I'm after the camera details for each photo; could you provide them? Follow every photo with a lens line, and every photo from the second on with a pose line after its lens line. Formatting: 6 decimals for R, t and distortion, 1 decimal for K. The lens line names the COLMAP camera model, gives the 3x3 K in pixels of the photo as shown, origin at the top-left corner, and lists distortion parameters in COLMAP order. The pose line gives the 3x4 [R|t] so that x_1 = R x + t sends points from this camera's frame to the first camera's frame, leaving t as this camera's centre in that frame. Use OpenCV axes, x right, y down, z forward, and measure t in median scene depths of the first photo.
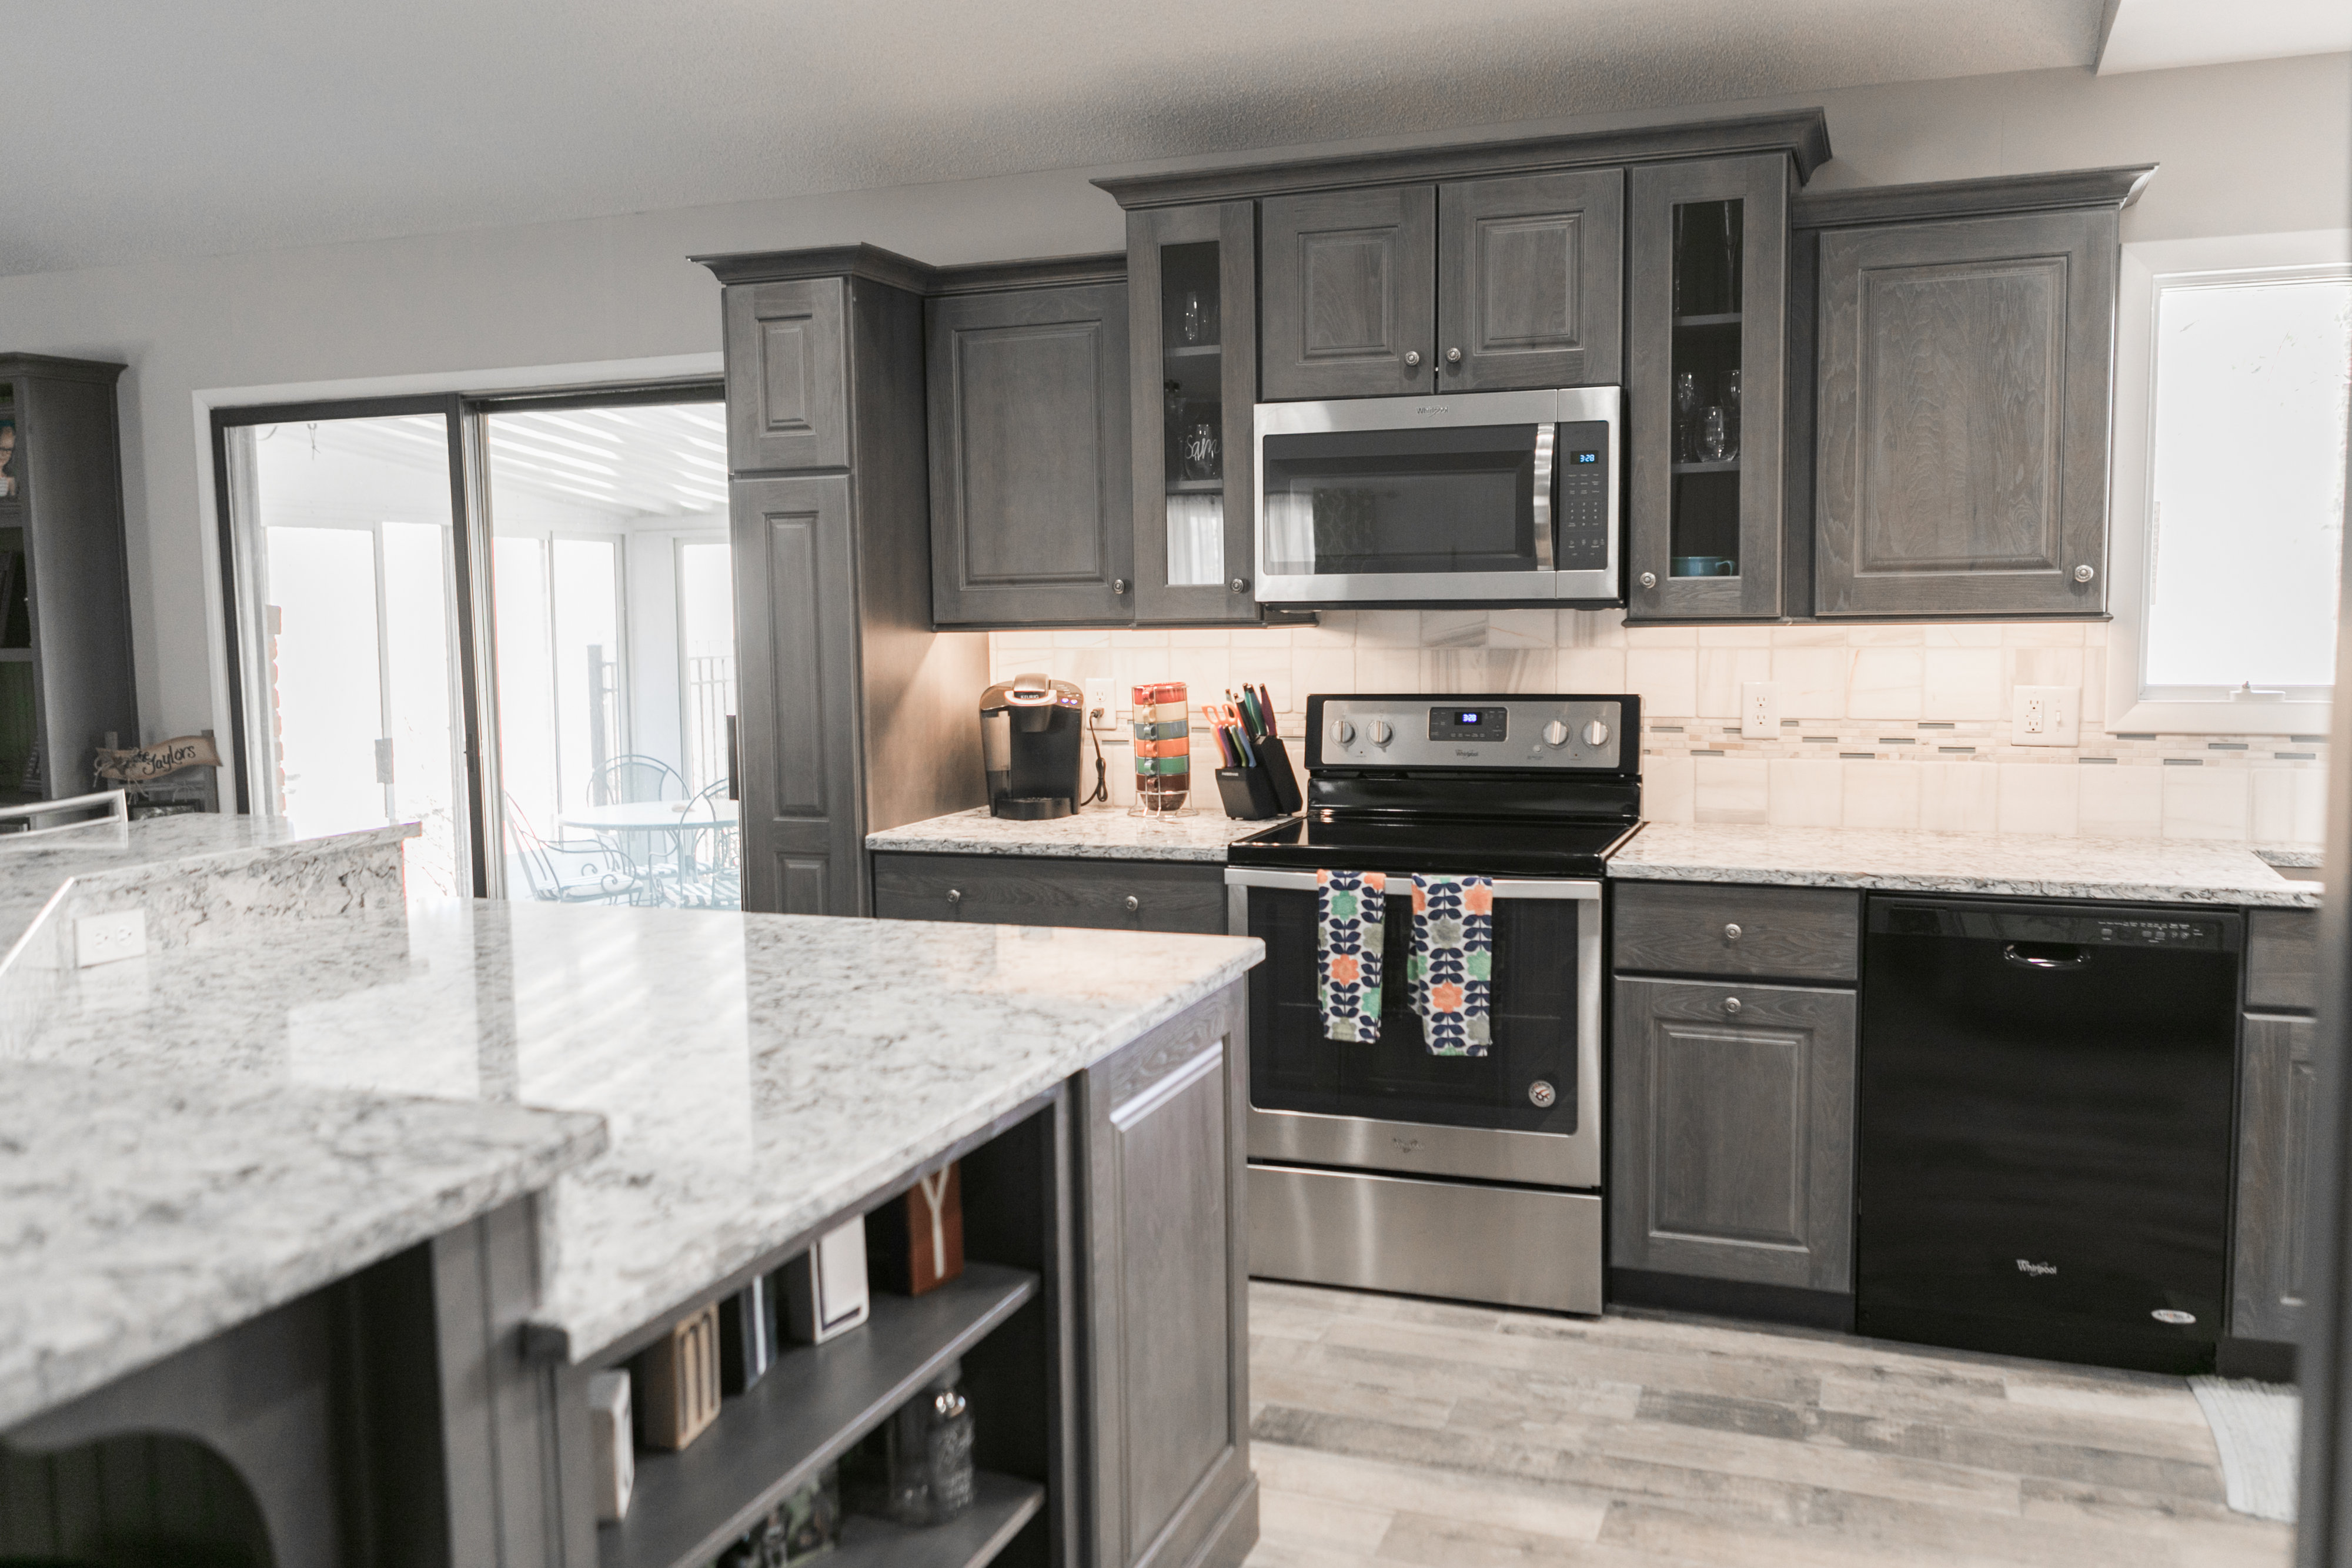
lens RADIAL K [[1939.8, 0, 1182.4], [0, 1939.8, 779.7], [0, 0, 1]] dist [0.006563, 0.009089]
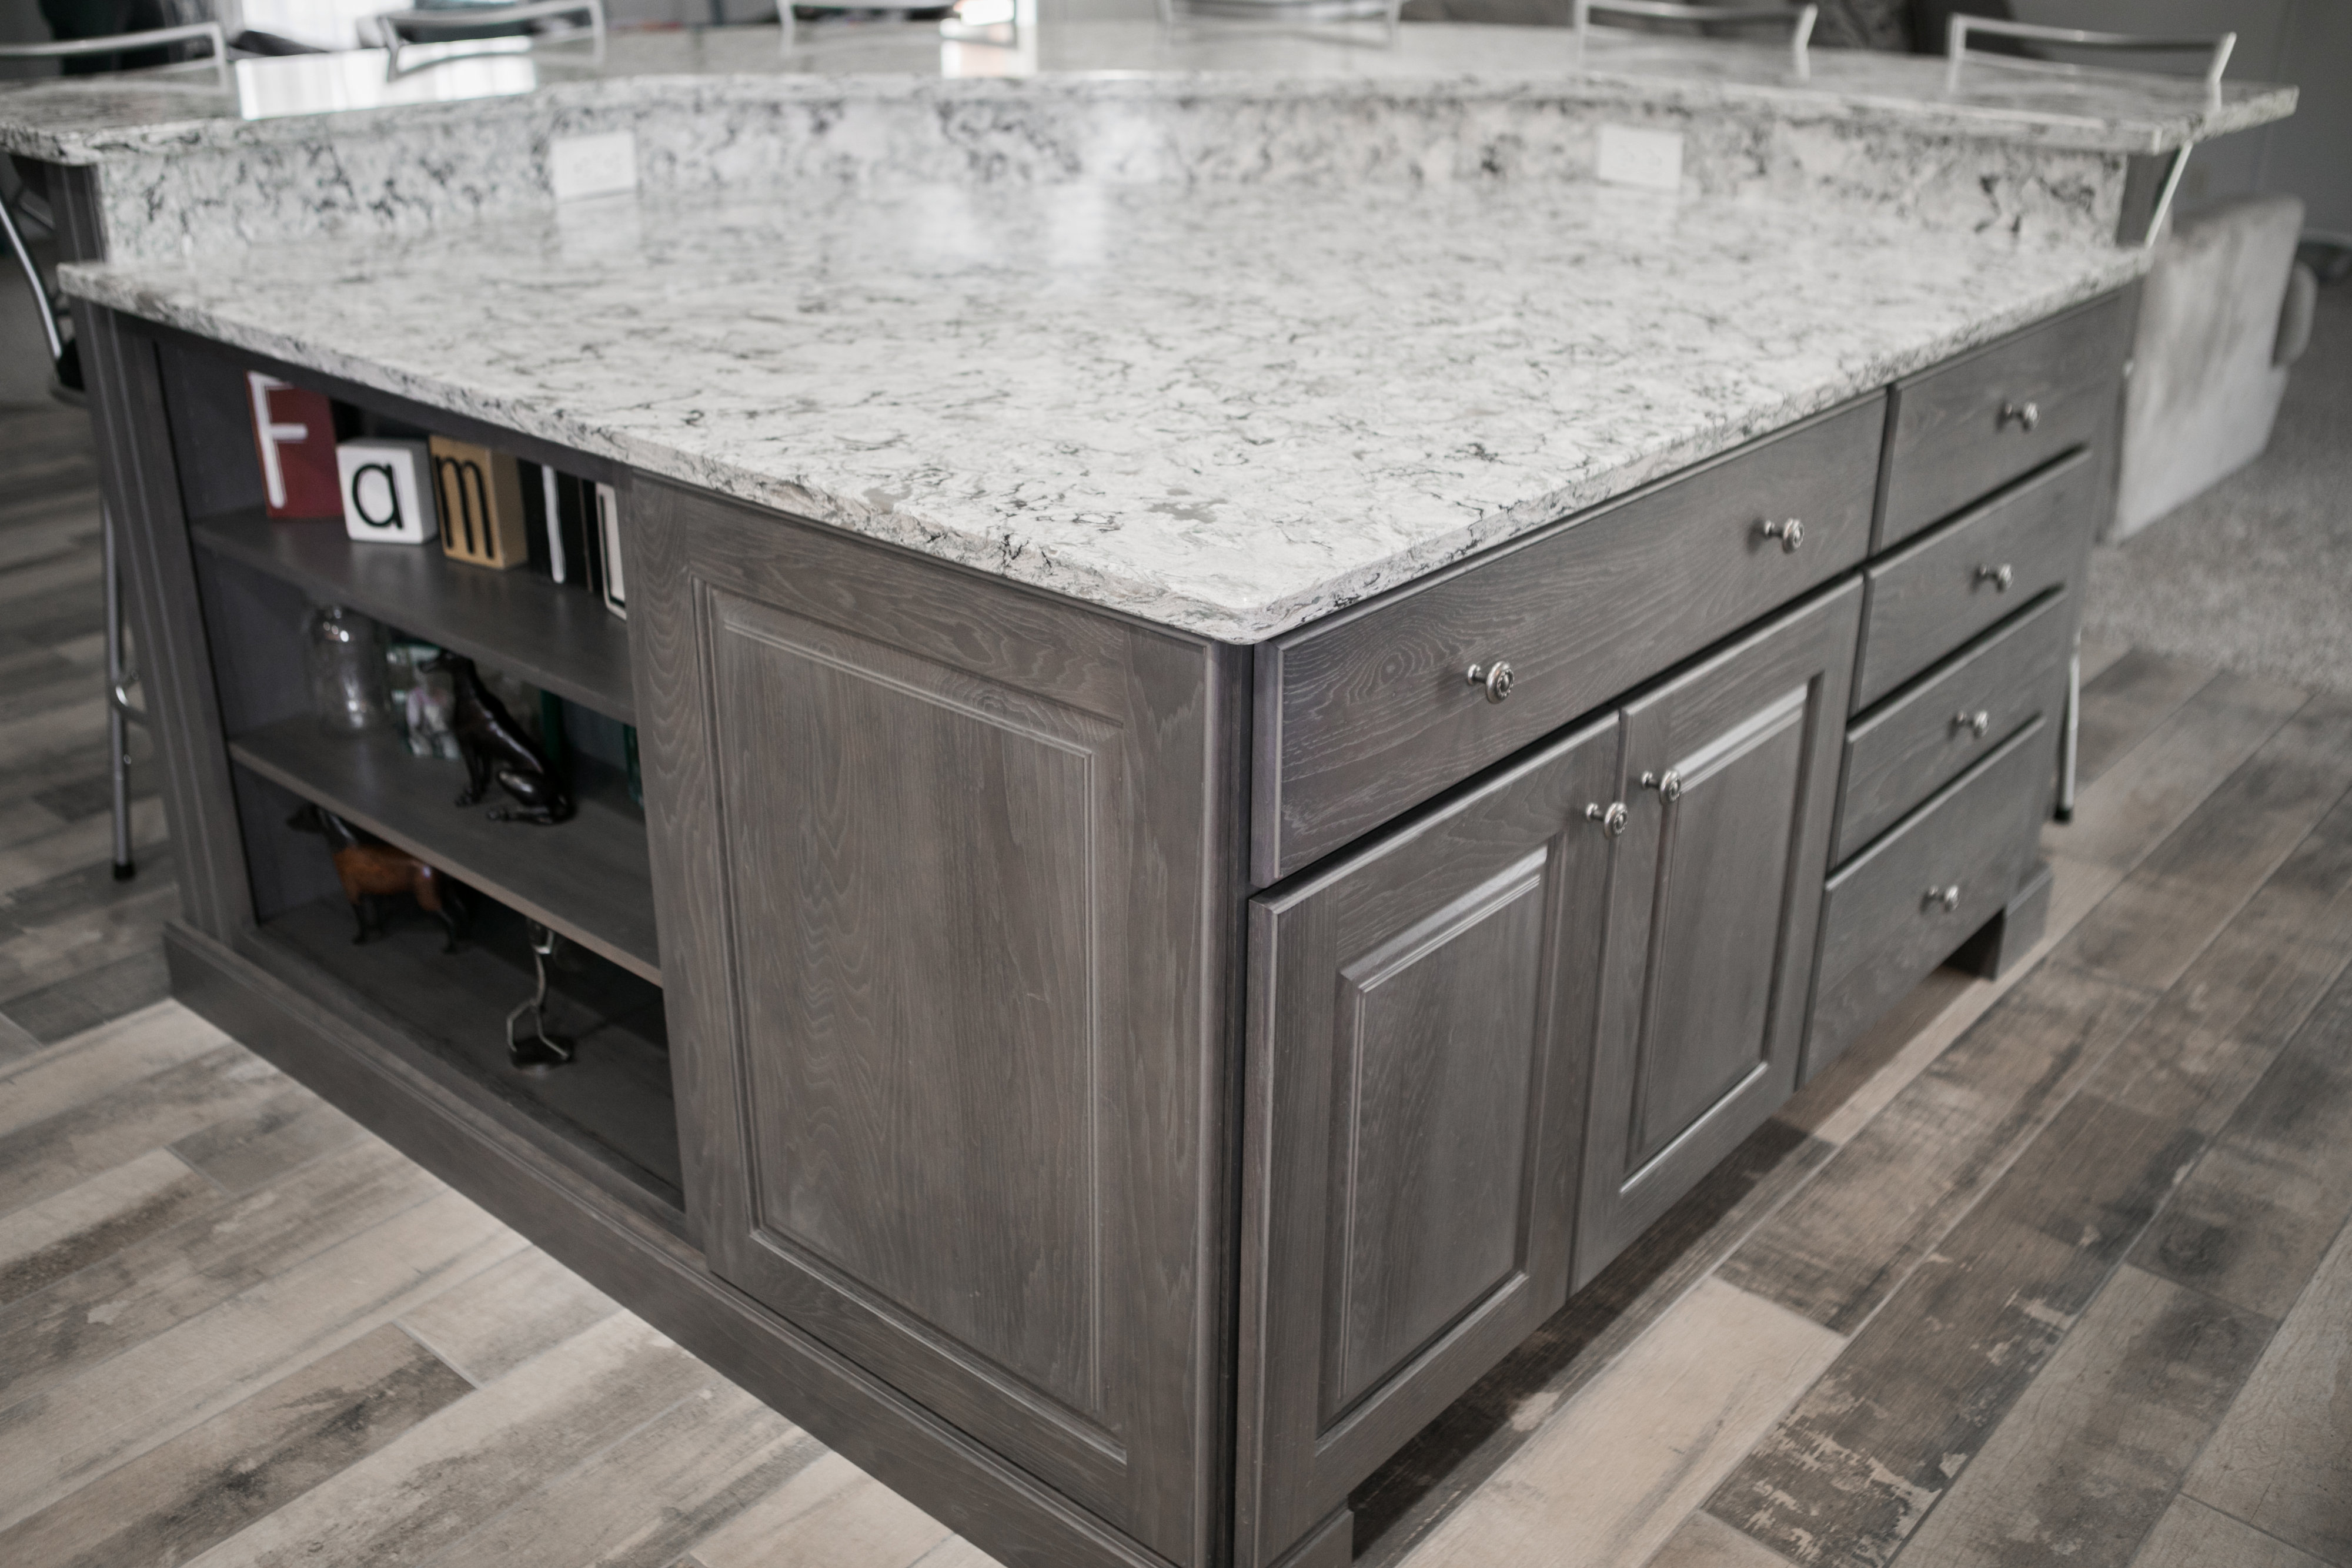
lens RADIAL K [[2187.6, 0, 1184.9], [0, 2187.6, 763.5], [0, 0, 1]] dist [-0.031075, 0.000000]
pose [[-0.350810, 0.388850, -0.851896, 0.339236], [-0.091078, 0.891231, 0.444311, -0.068774], [0.932007, 0.233458, -0.277237, 0.852045]]
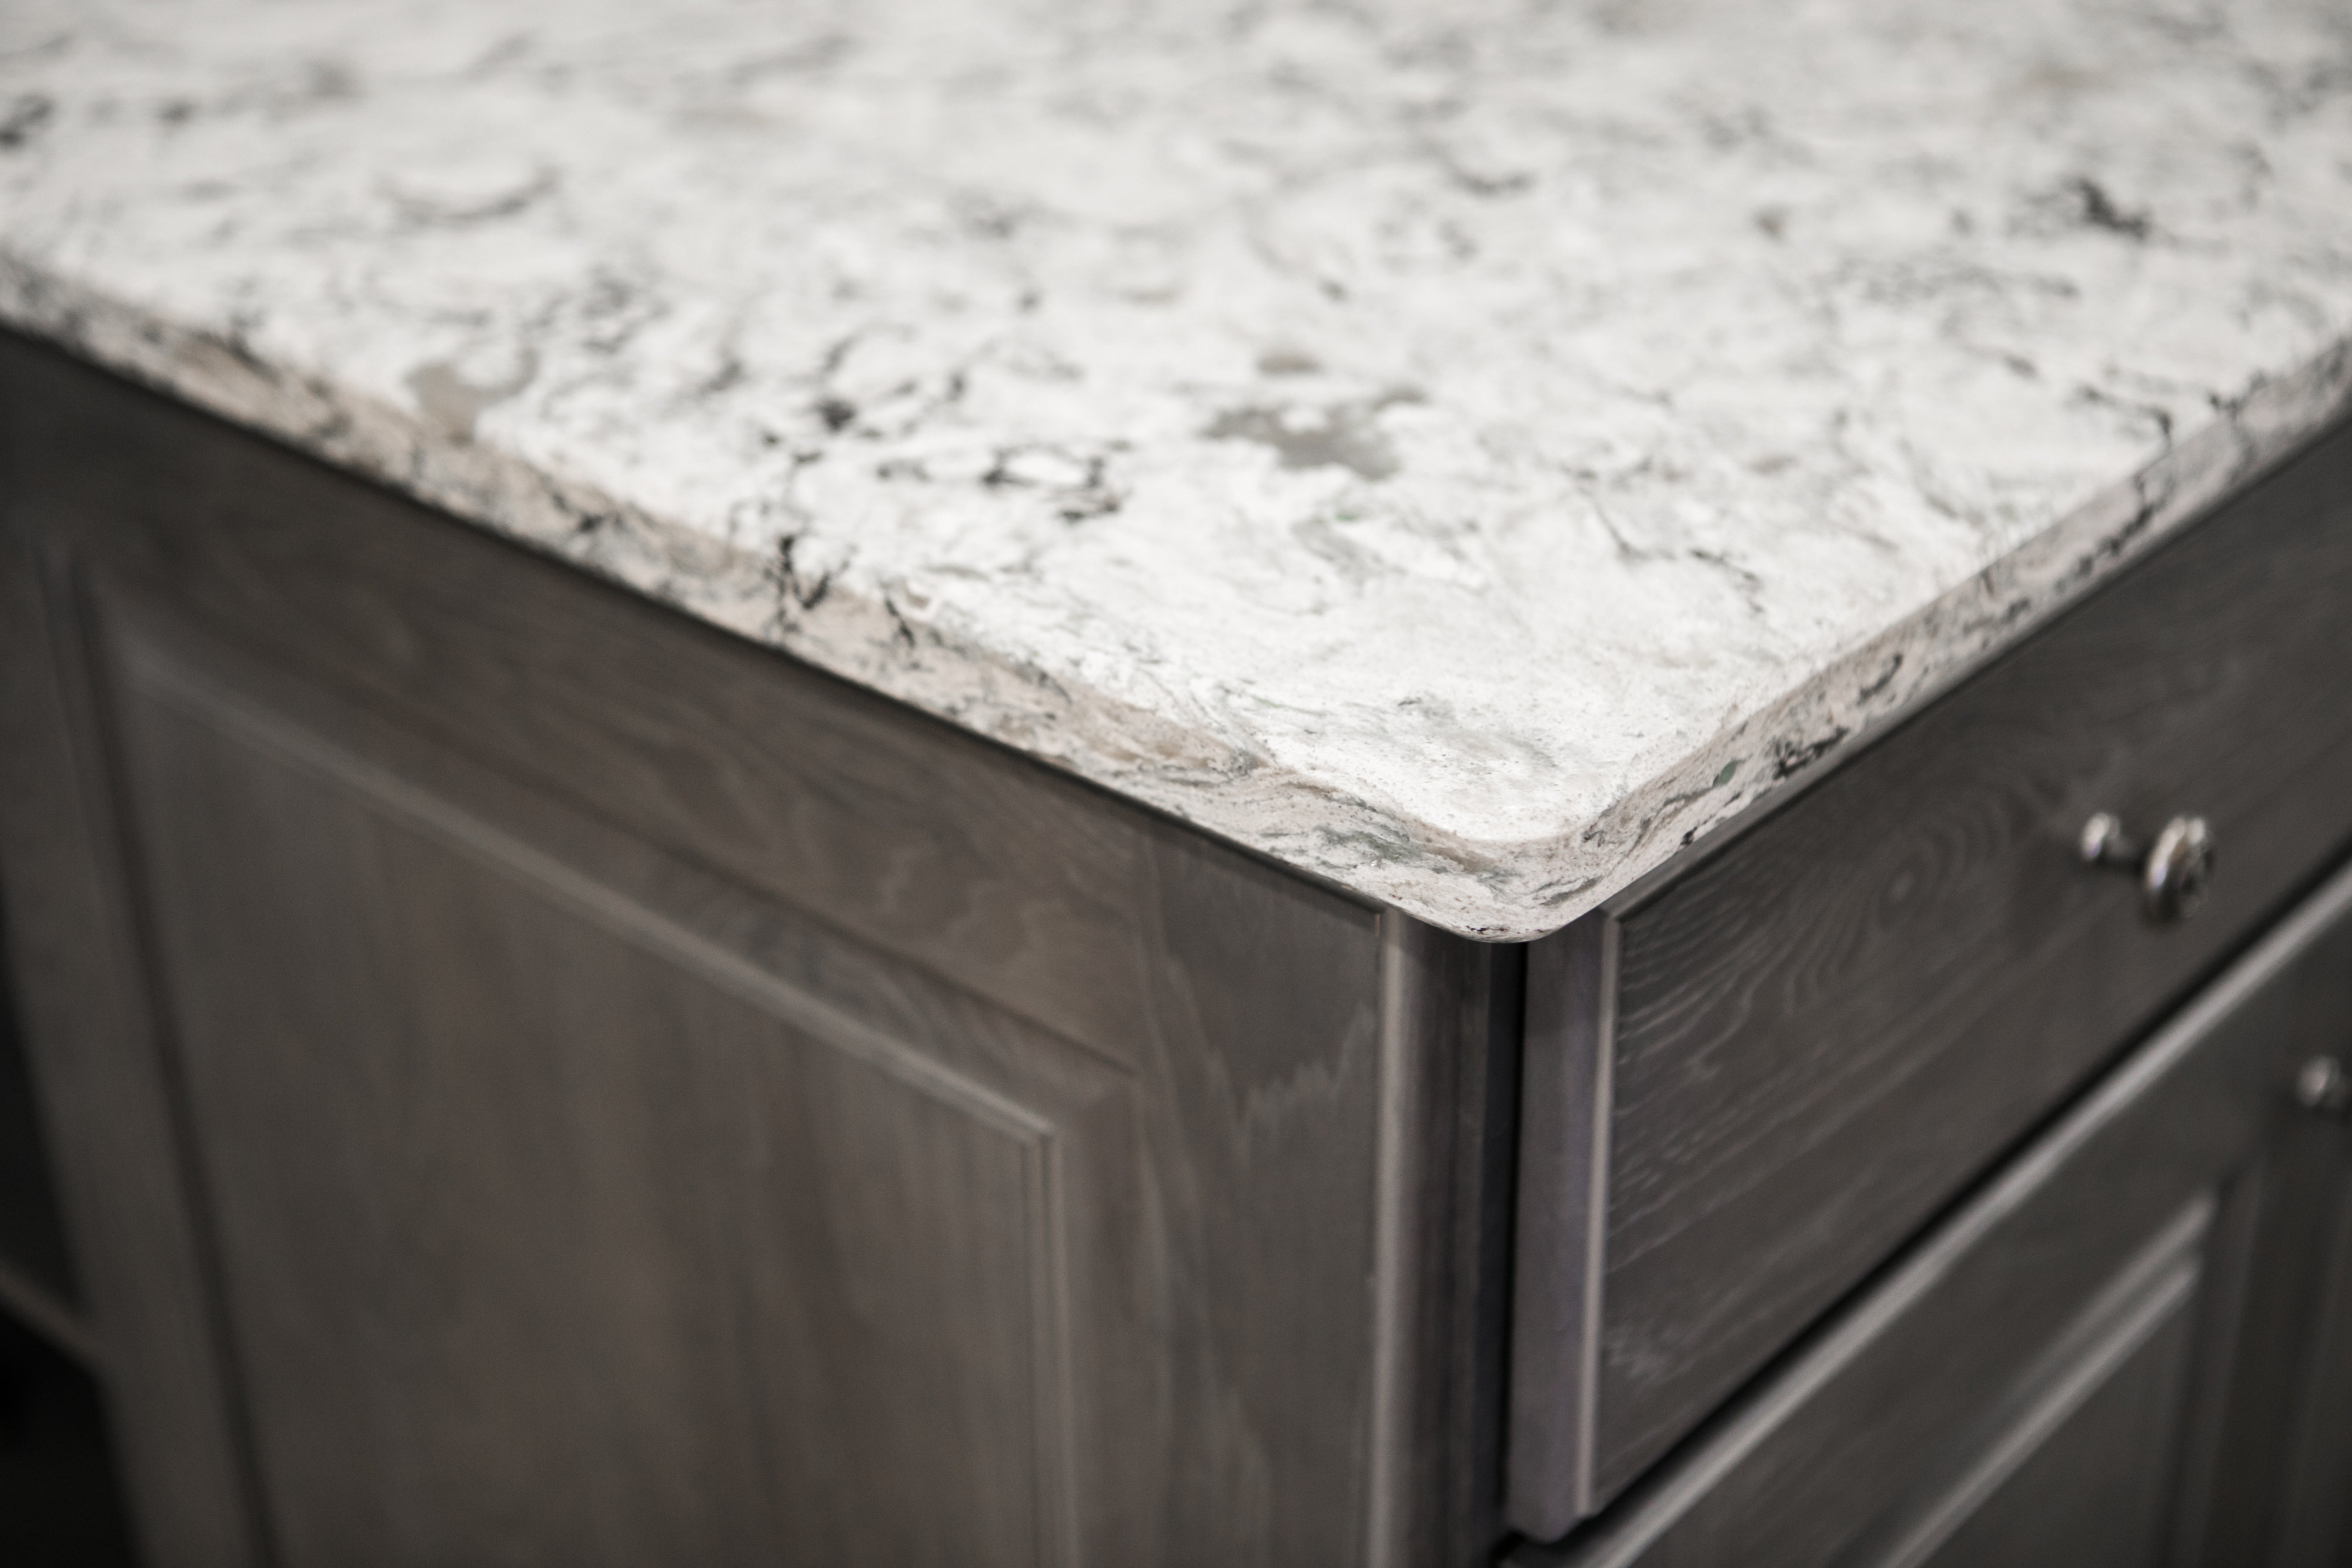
lens RADIAL K [[3227.0, 0, 1192.0], [0, 3227.0, 783.4], [0, 0, 1]] dist [0.063614, 0.000000]
pose [[-0.364515, 0.474473, -0.801252, 0.162554], [-0.071236, 0.843723, 0.532030, -0.023547], [0.928469, 0.251011, -0.273750, 0.786879]]
